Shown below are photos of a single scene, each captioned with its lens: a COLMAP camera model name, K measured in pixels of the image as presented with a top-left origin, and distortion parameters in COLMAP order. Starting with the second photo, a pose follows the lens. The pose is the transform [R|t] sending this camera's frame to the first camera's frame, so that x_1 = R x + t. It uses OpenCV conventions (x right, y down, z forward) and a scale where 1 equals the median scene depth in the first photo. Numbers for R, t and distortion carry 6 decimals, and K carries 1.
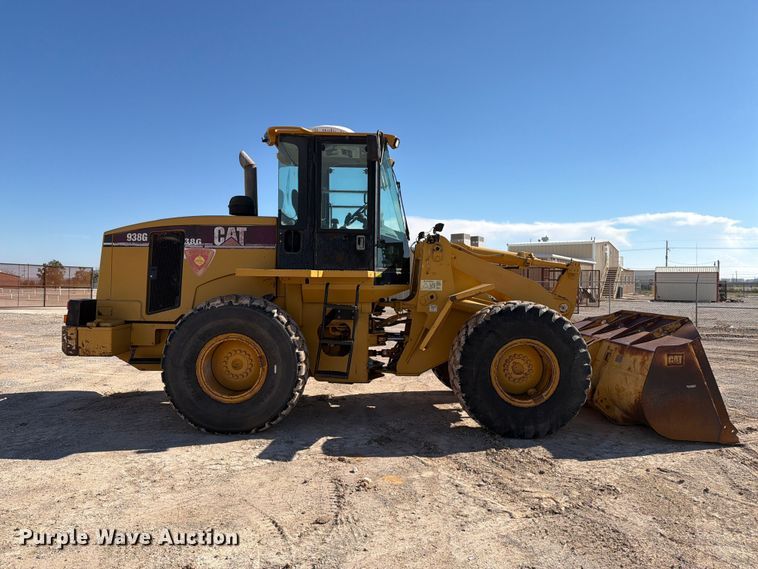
lens RADIAL K [[538.1, 0, 384.0], [0, 538.1, 284.6], [0, 0, 1]] dist [0.065896, -0.081147]
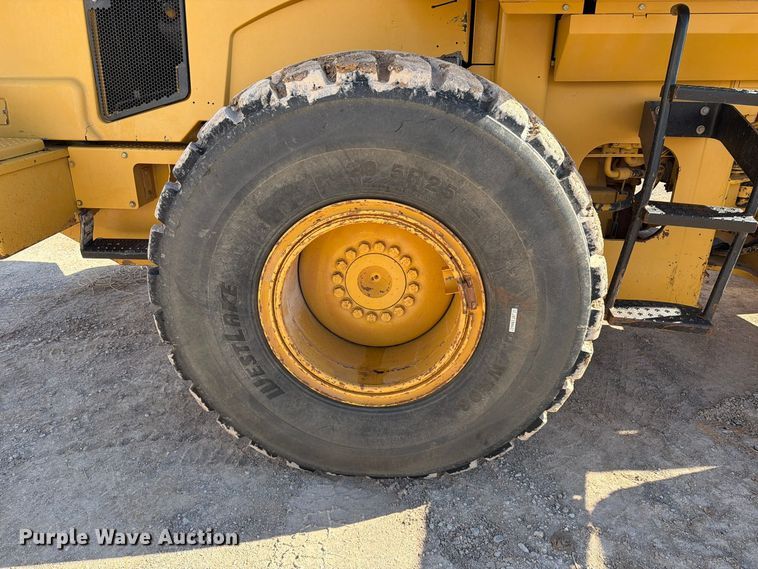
lens RADIAL K [[532.6, 0, 379.3], [0, 532.6, 291.1], [0, 0, 1]] dist [0.072589, -0.090260]
pose [[0.995561, 0.031069, -0.088842, -0.248693], [0.004914, 0.925499, 0.378717, 0.028513], [0.093990, -0.377473, 0.921238, 0.722271]]
